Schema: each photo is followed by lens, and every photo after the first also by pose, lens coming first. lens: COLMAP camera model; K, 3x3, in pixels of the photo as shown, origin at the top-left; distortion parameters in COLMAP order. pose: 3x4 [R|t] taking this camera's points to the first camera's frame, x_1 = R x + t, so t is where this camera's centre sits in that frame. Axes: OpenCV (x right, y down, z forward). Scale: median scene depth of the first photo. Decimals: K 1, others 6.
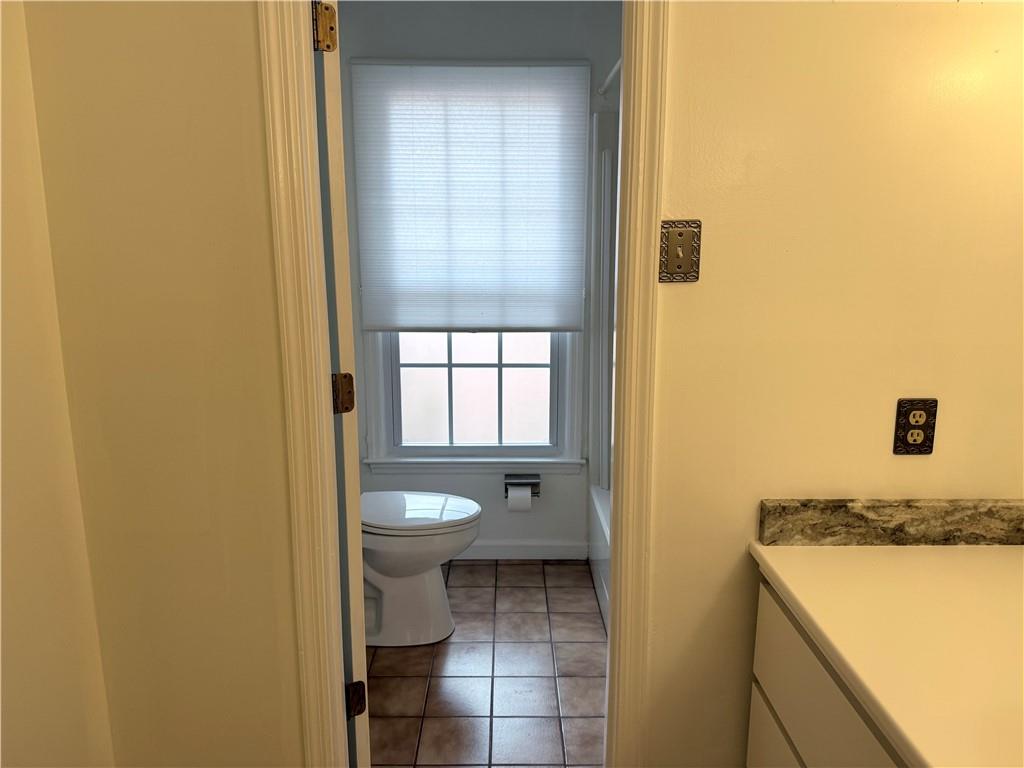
lens RADIAL K [[709.8, 0, 513.6], [0, 709.8, 387.2], [0, 0, 1]] dist [0.085182, -0.127195]
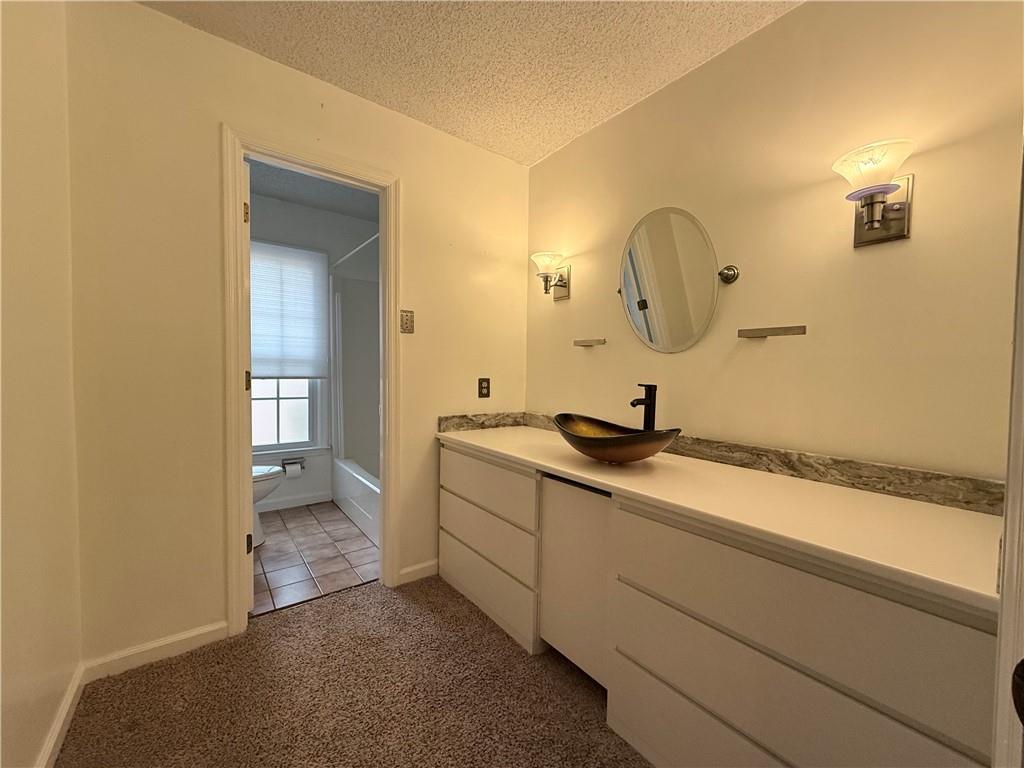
lens RADIAL K [[410.9, 0, 507.6], [0, 410.9, 382.6], [0, 0, 1]] dist [-0.001205, -0.000136]
pose [[0.802321, -0.001606, 0.596890, -0.187517], [0.099544, 0.986352, -0.131150, 0.134587], [-0.588533, 0.164641, 0.791531, -0.198507]]
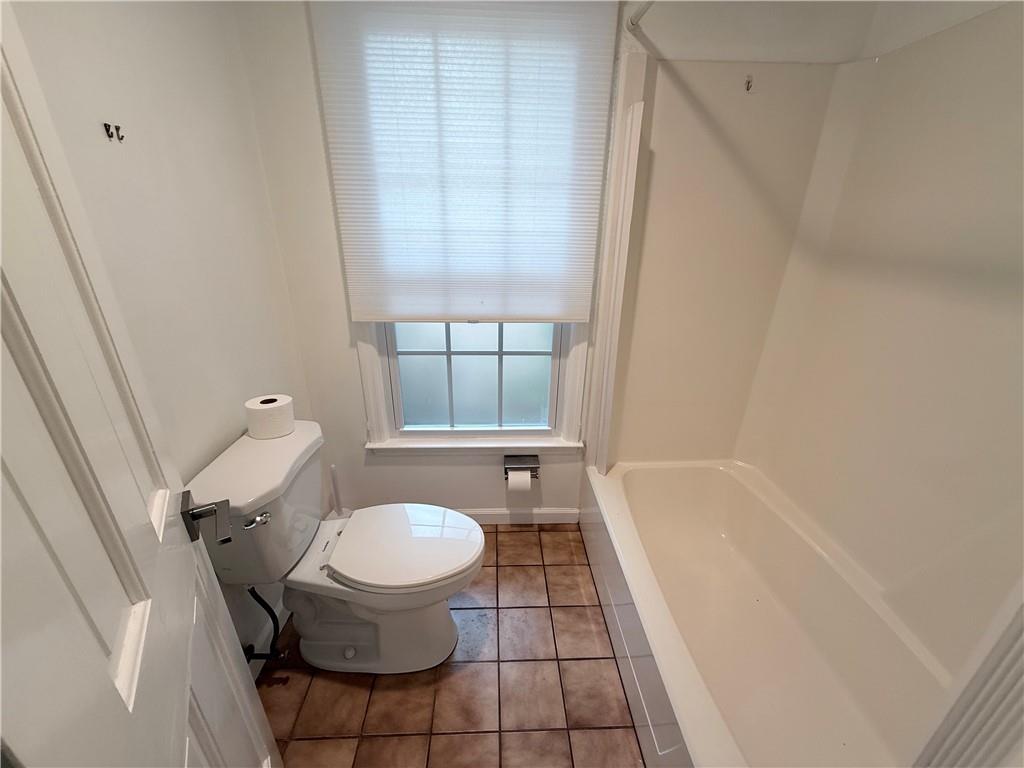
lens RADIAL K [[410.9, 0, 507.6], [0, 410.9, 382.6], [0, 0, 1]] dist [-0.001205, -0.000136]
pose [[0.999364, -0.001546, 0.035618, -0.031589], [-0.006824, 0.972295, 0.233658, -0.131021], [-0.034993, -0.233753, 0.971666, 0.472698]]
